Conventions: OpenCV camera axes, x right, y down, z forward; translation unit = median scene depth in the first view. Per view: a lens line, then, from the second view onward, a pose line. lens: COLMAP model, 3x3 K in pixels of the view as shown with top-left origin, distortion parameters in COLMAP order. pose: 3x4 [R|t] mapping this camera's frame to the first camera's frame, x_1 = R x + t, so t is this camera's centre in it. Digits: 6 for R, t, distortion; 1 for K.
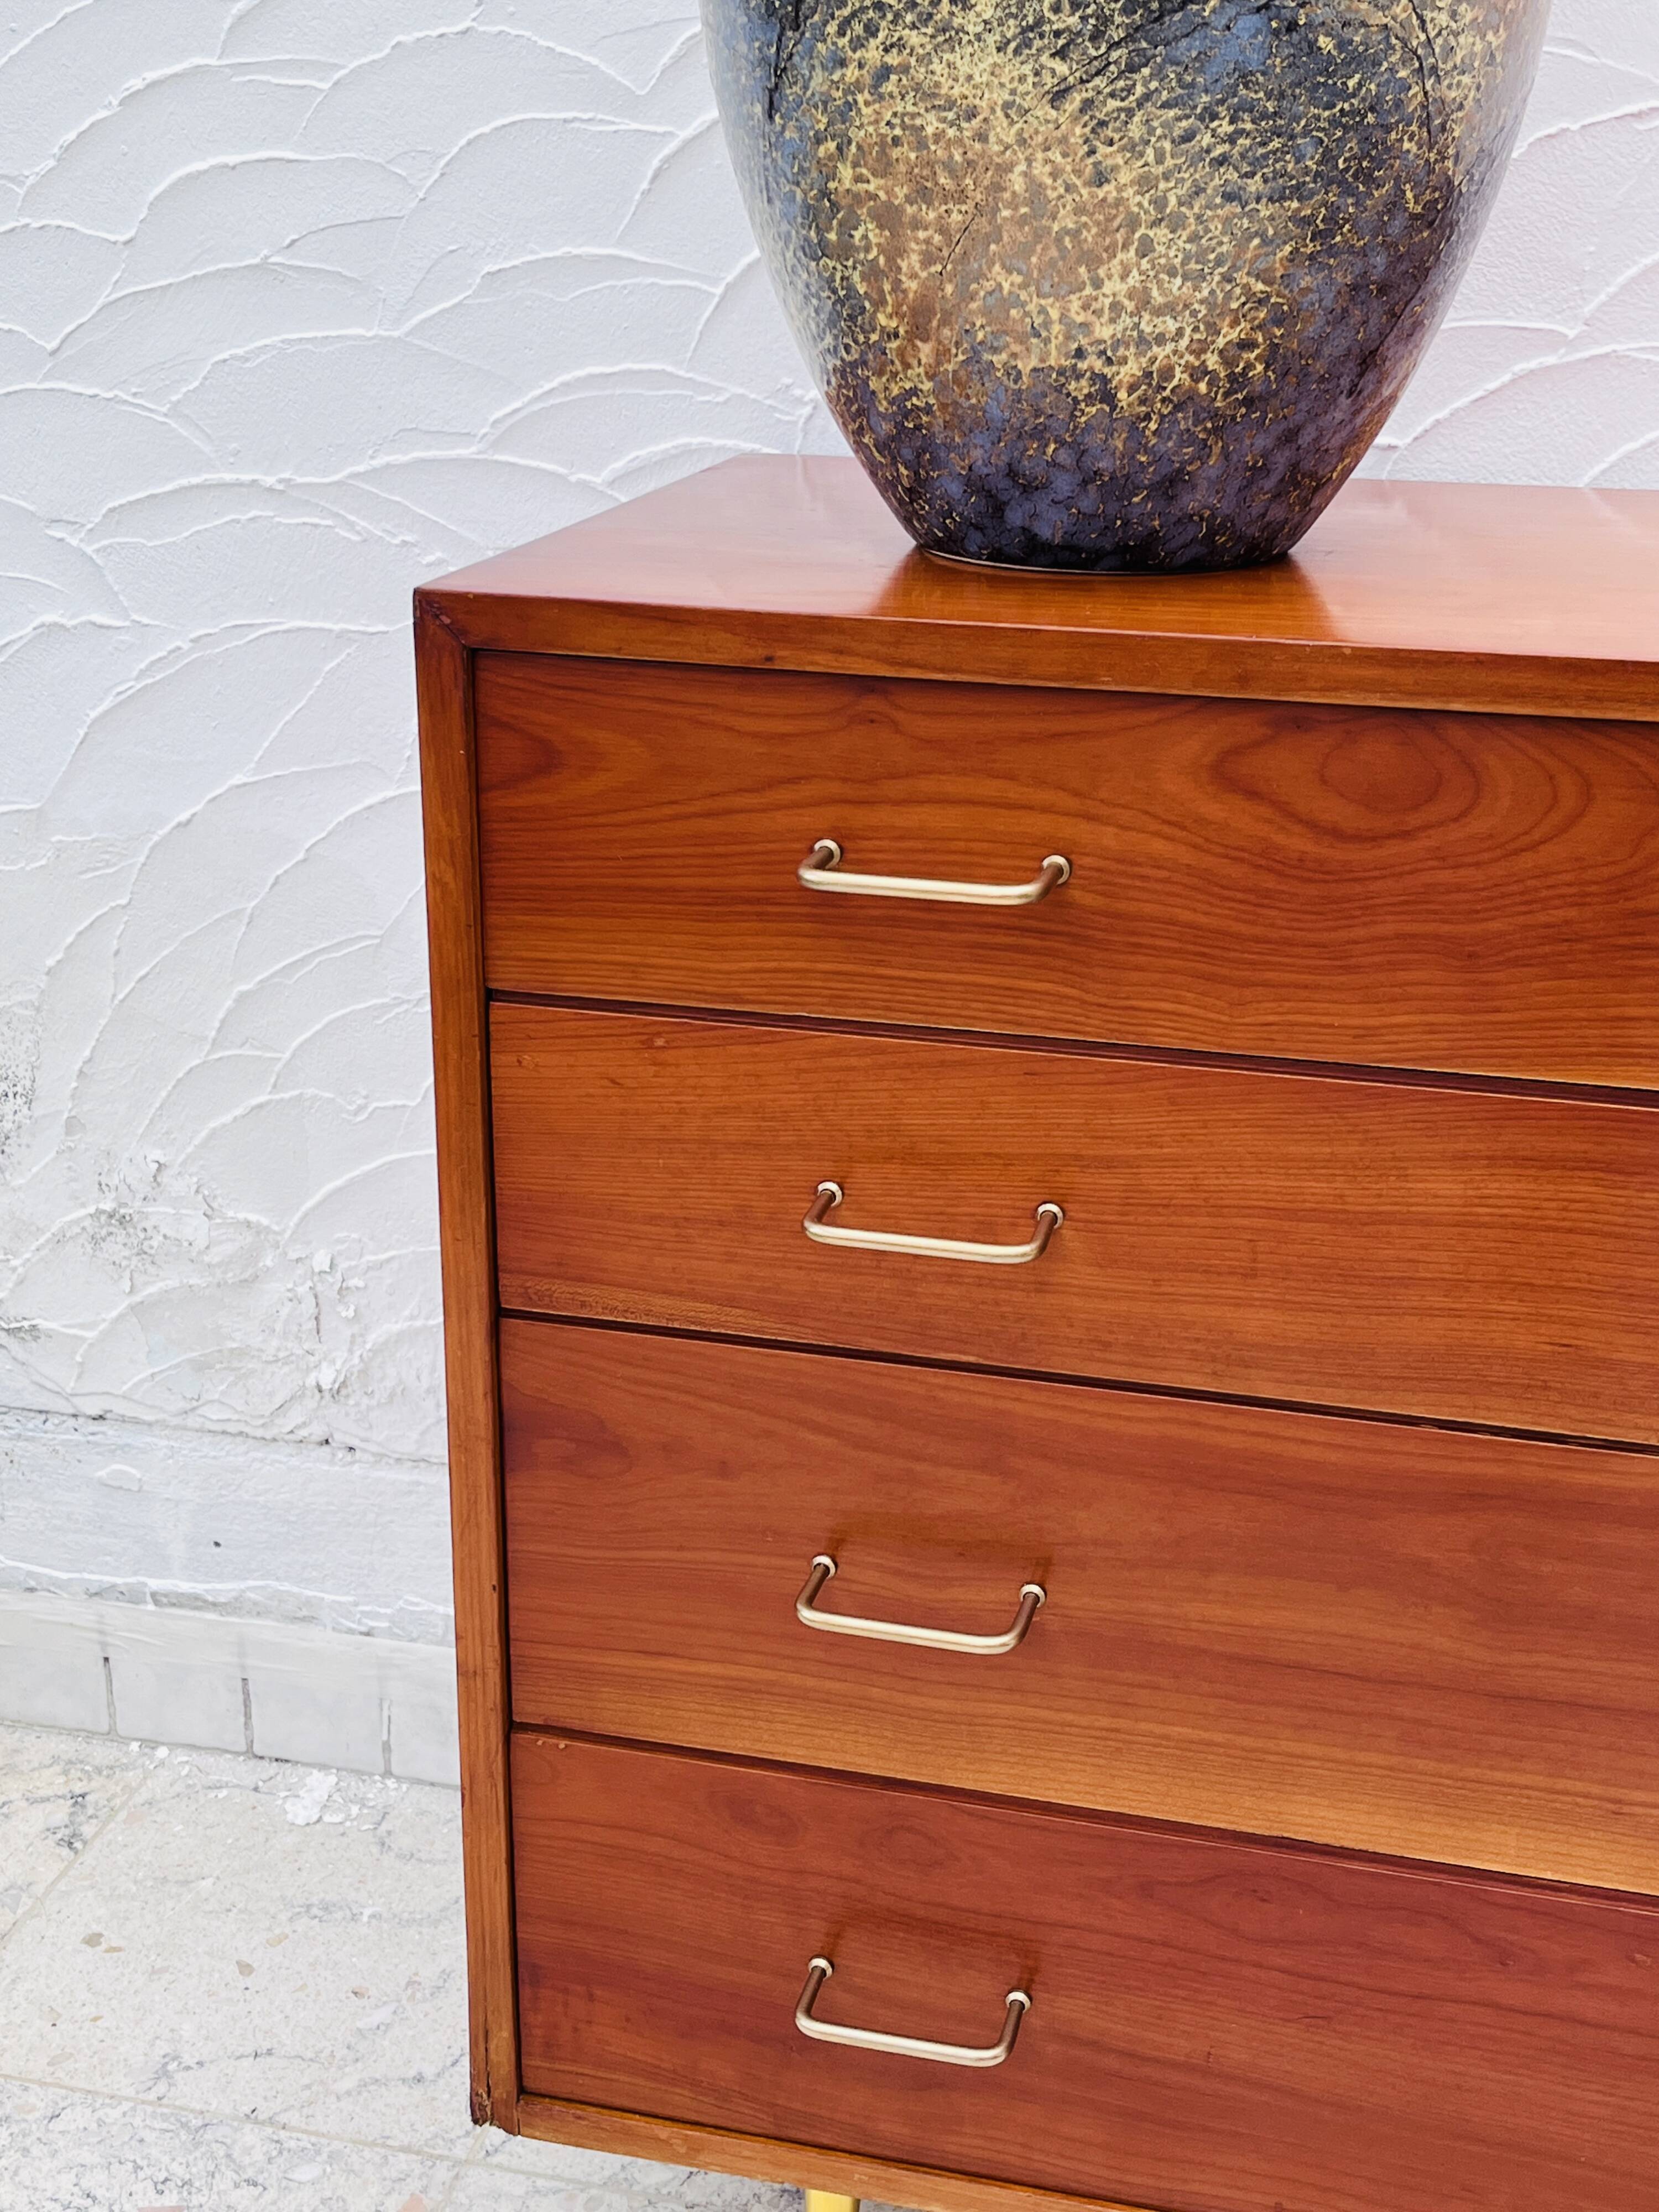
lens RADIAL K [[2849.5, 0, 835.3], [0, 2849.5, 1133.2], [0, 0, 1]] dist [0.035939, 0.000000]
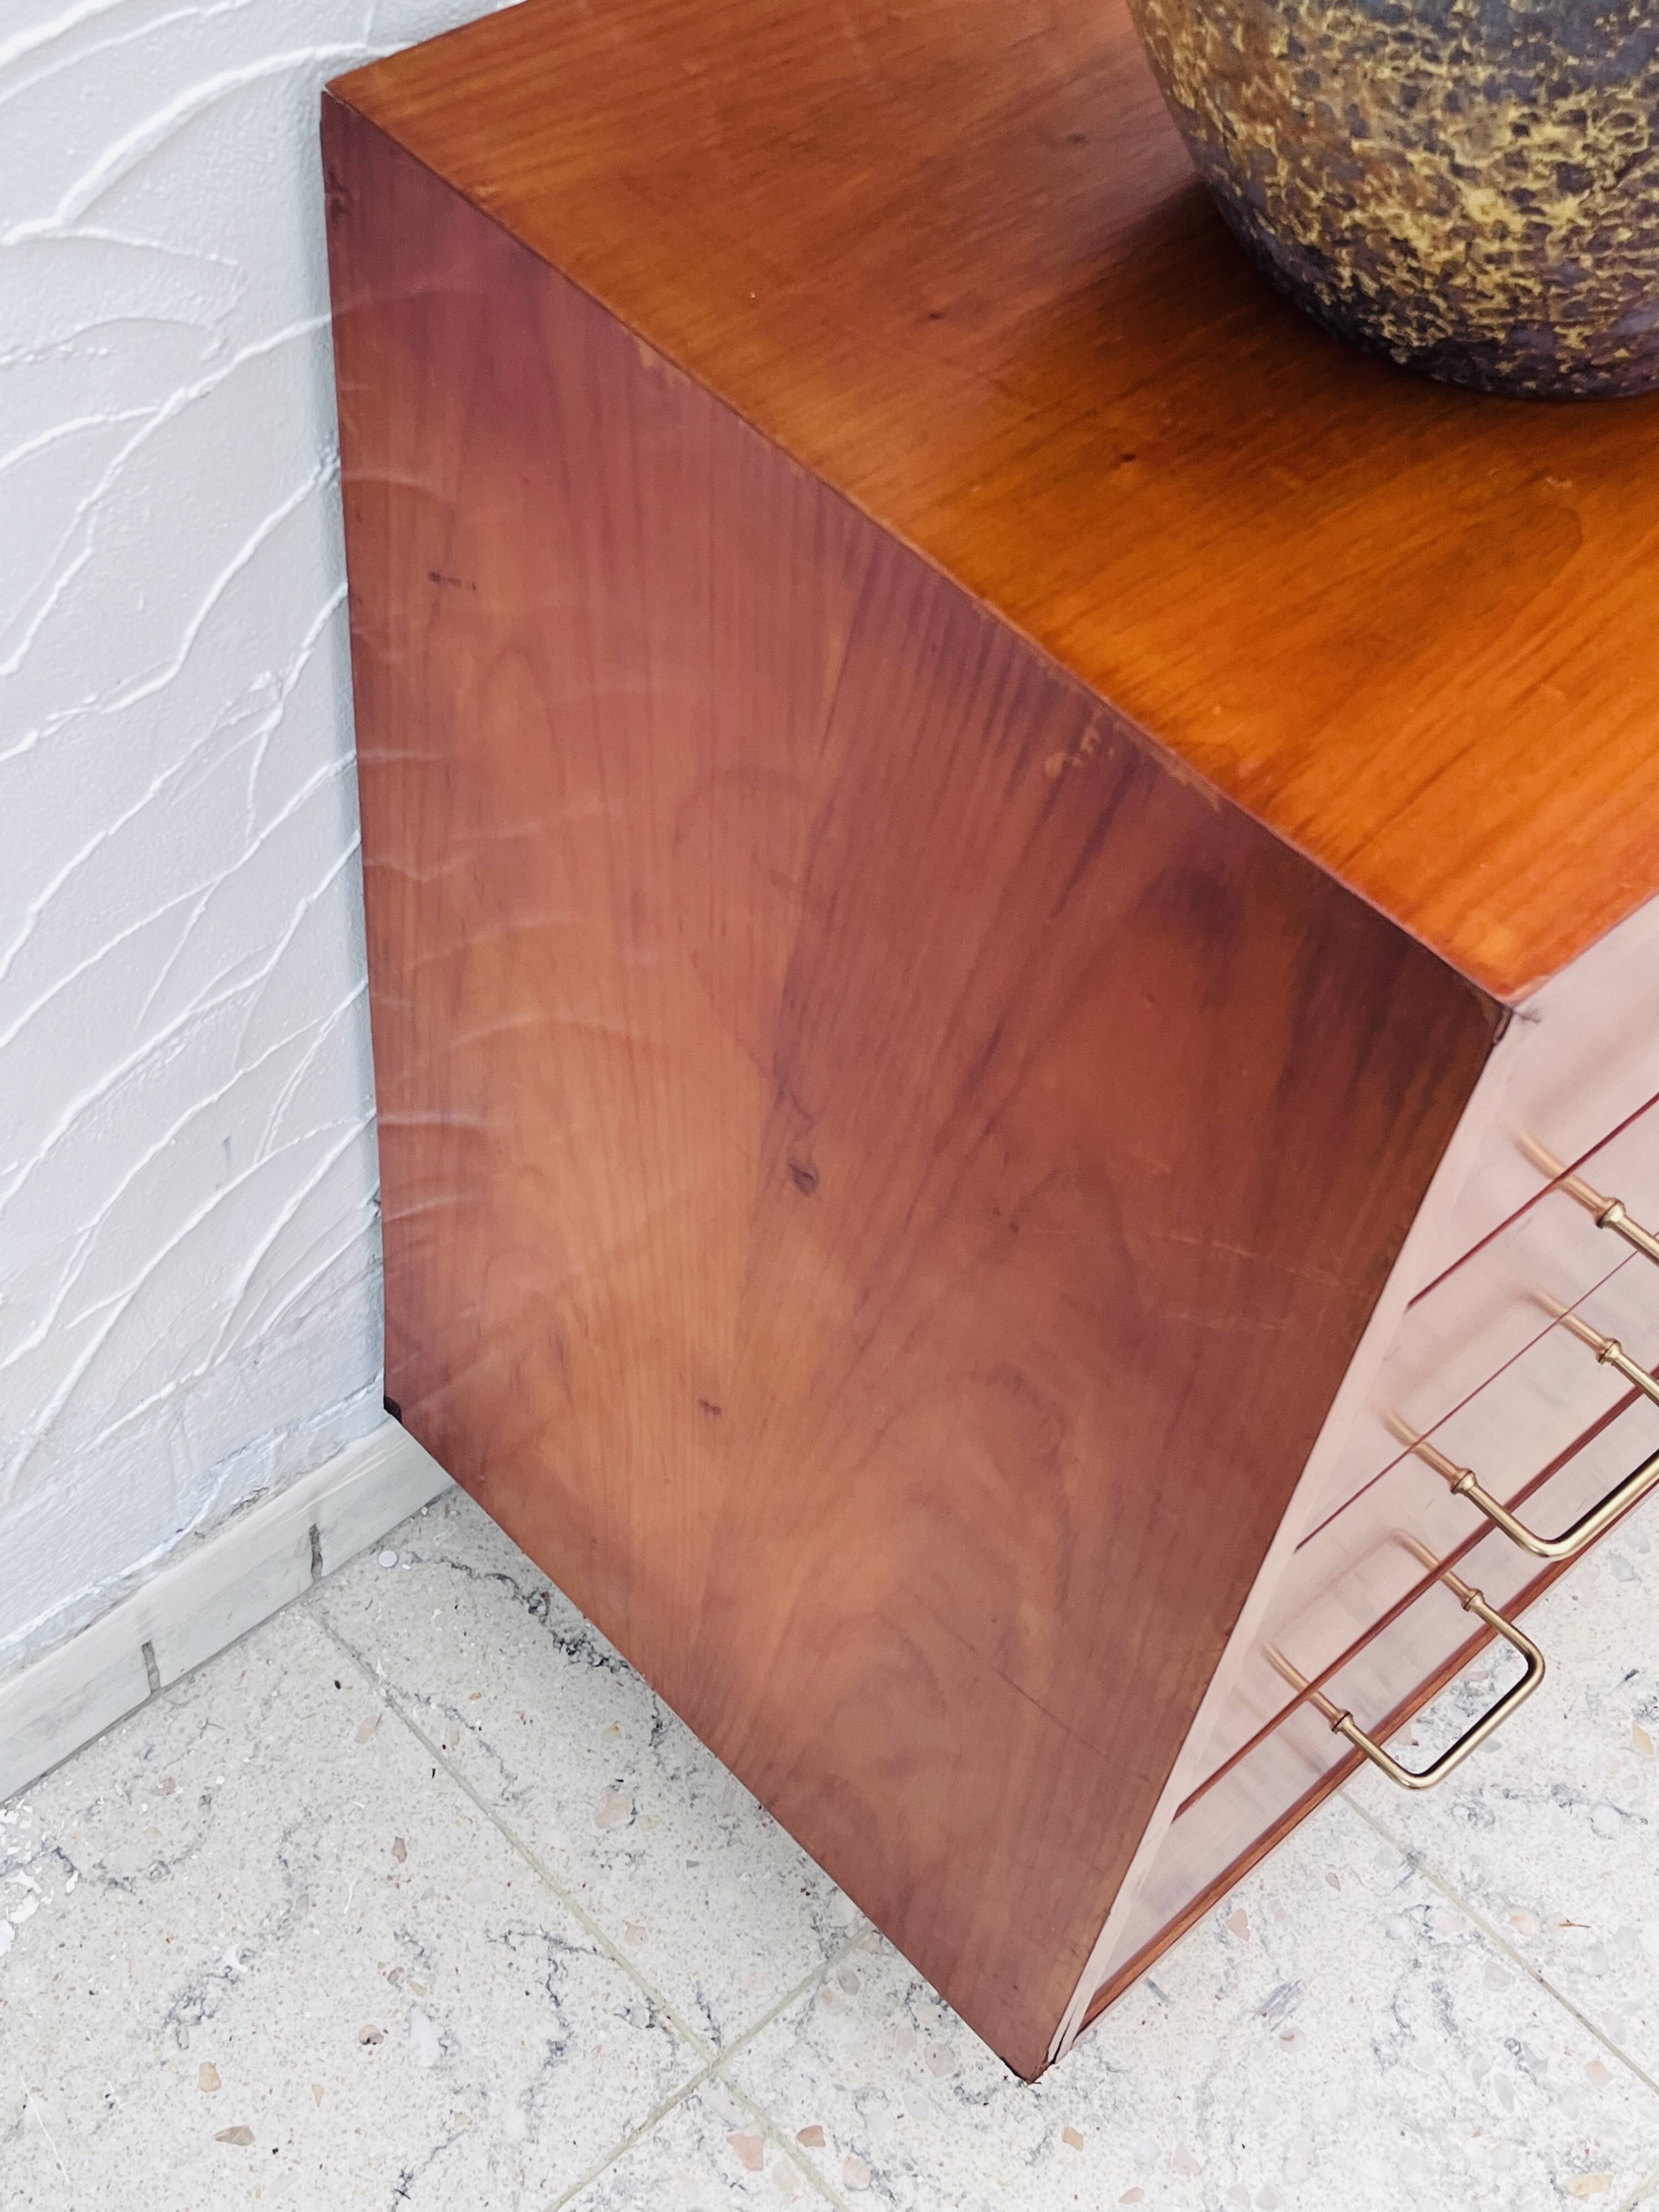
lens RADIAL K [[2849.5, 0, 843.7], [0, 2849.5, 1158.3], [0, 0, 1]] dist [0.035939, 0.000000]
pose [[0.530006, -0.654714, 0.538927, -0.531120], [0.207214, 0.716258, 0.666361, -0.564664], [-0.822287, -0.241502, 0.515287, 0.761032]]
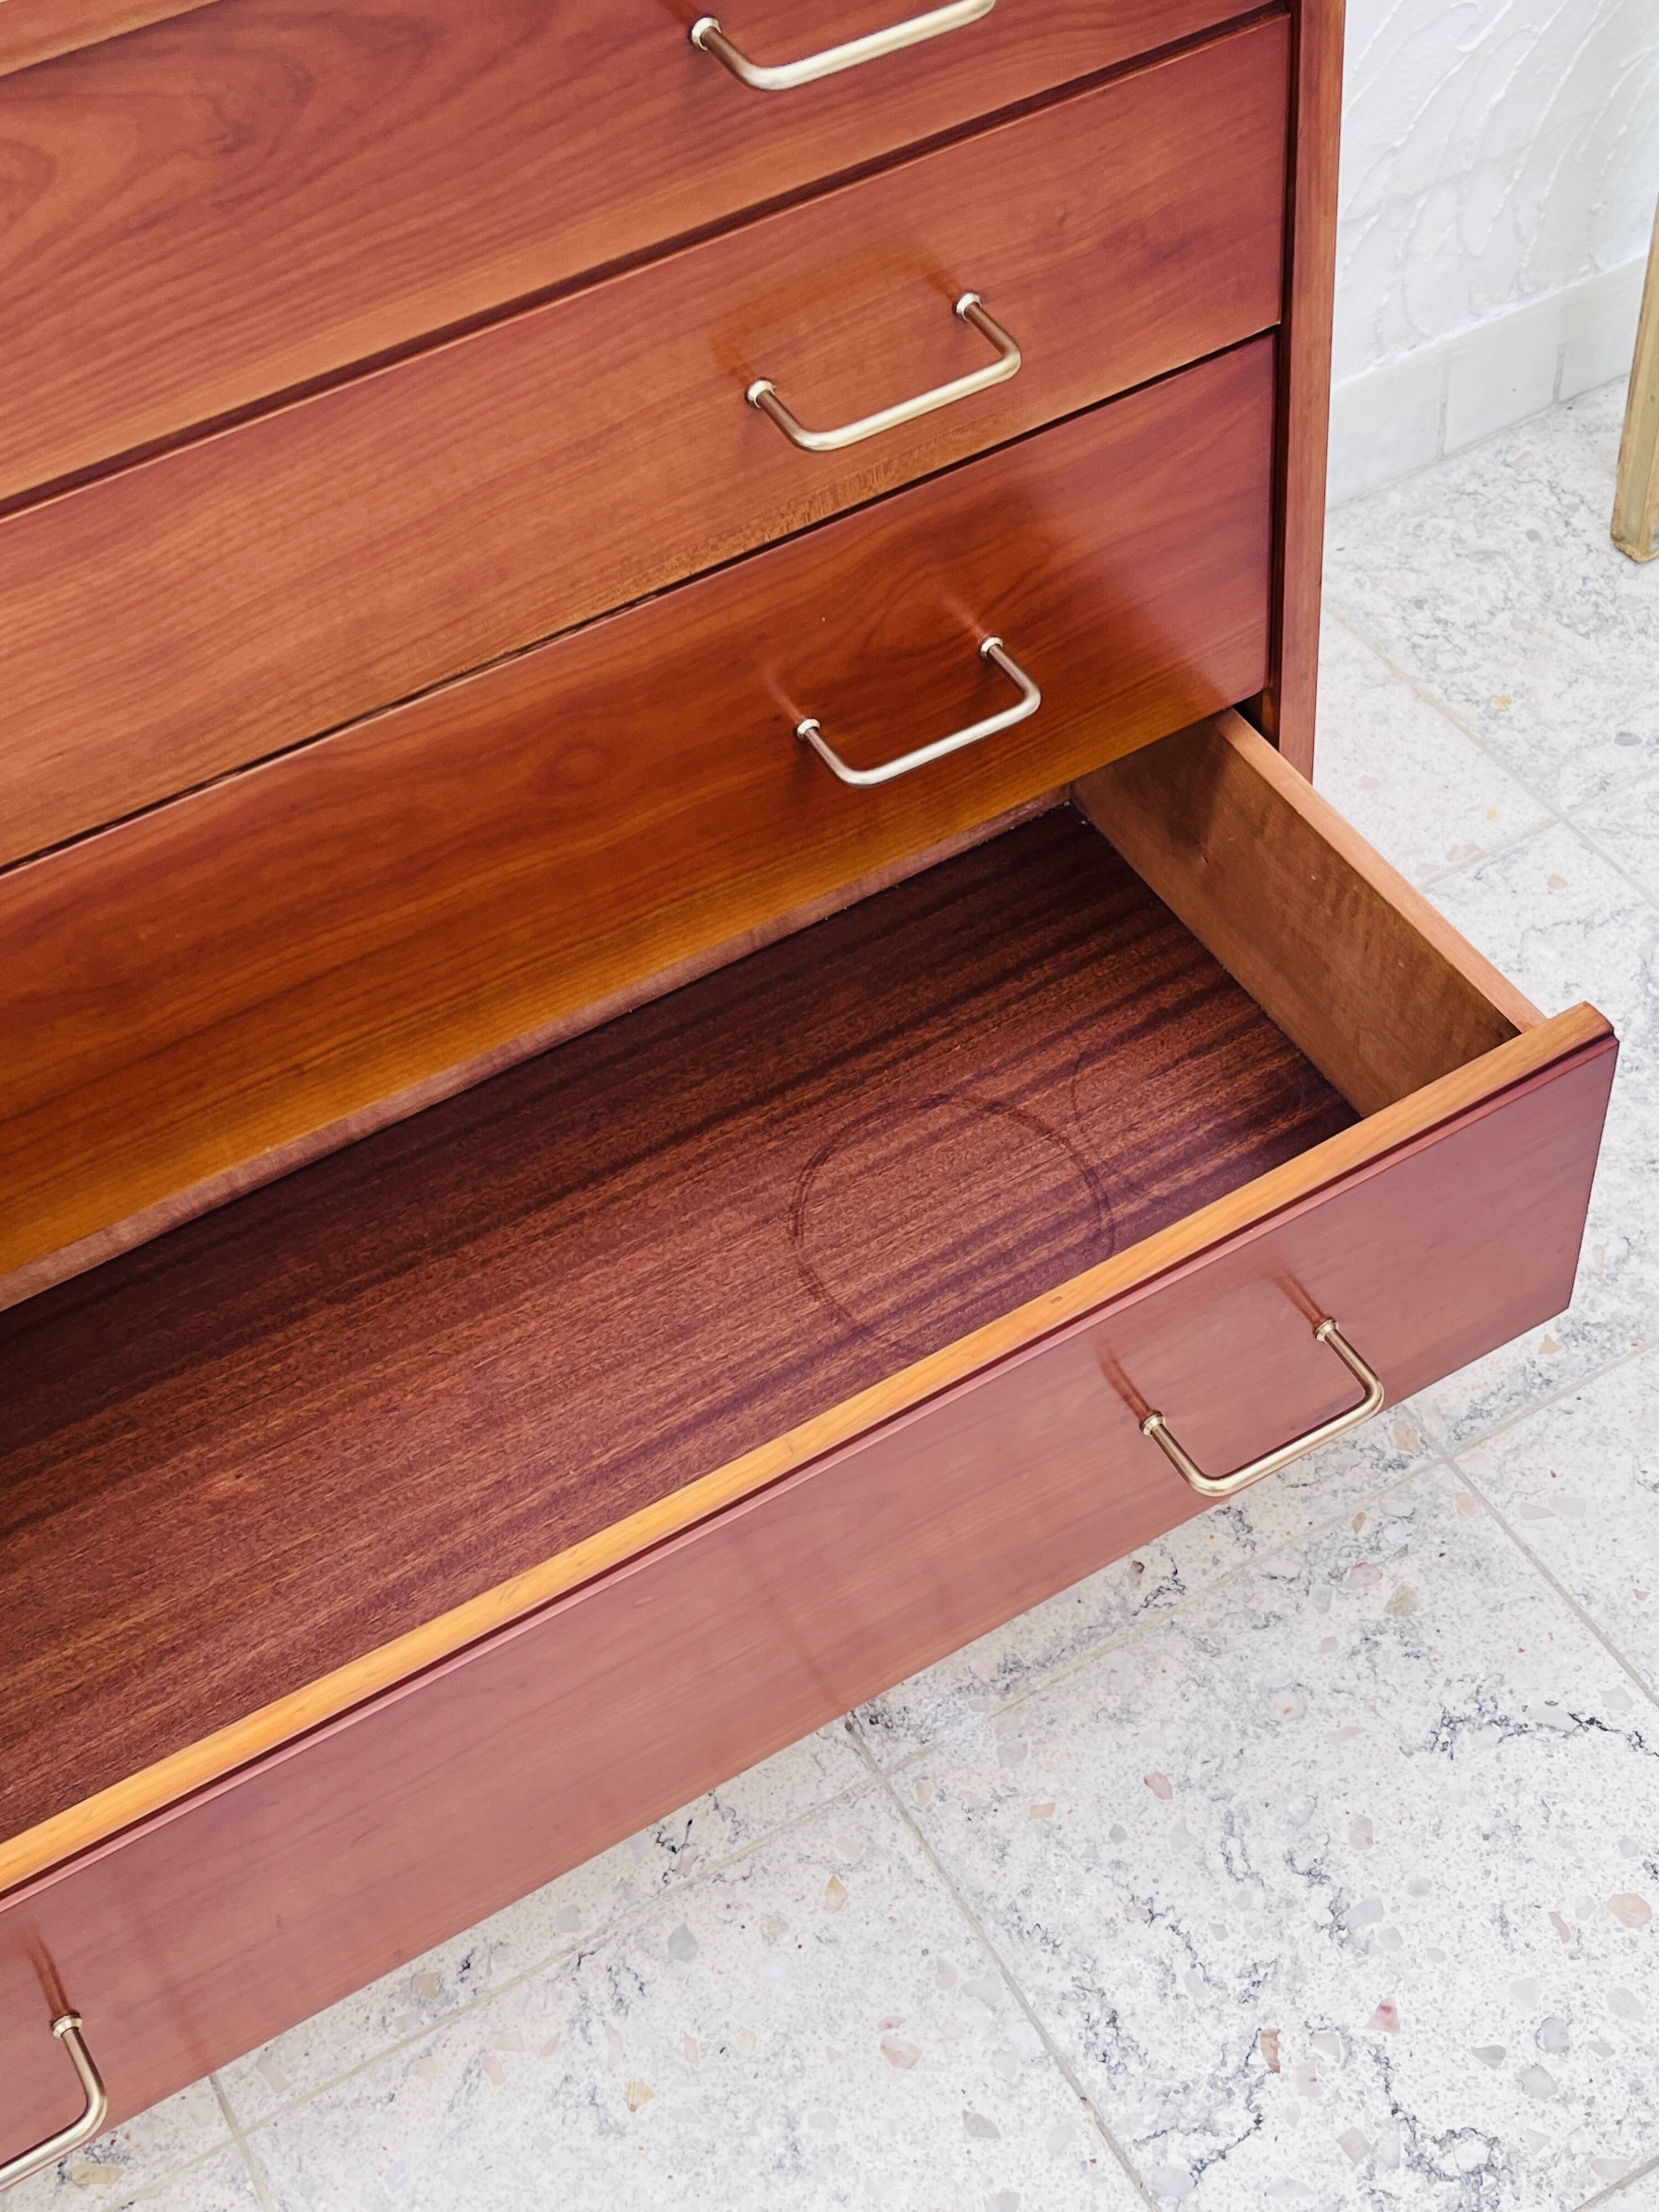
lens RADIAL K [[2849.5, 0, 865.7], [0, 2849.5, 1129.4], [0, 0, 1]] dist [0.035939, 0.000000]
pose [[0.717033, -0.581692, 0.384055, 0.013925], [0.330788, 0.768951, 0.547077, -0.239994], [-0.613550, -0.265231, 0.743780, 0.108059]]
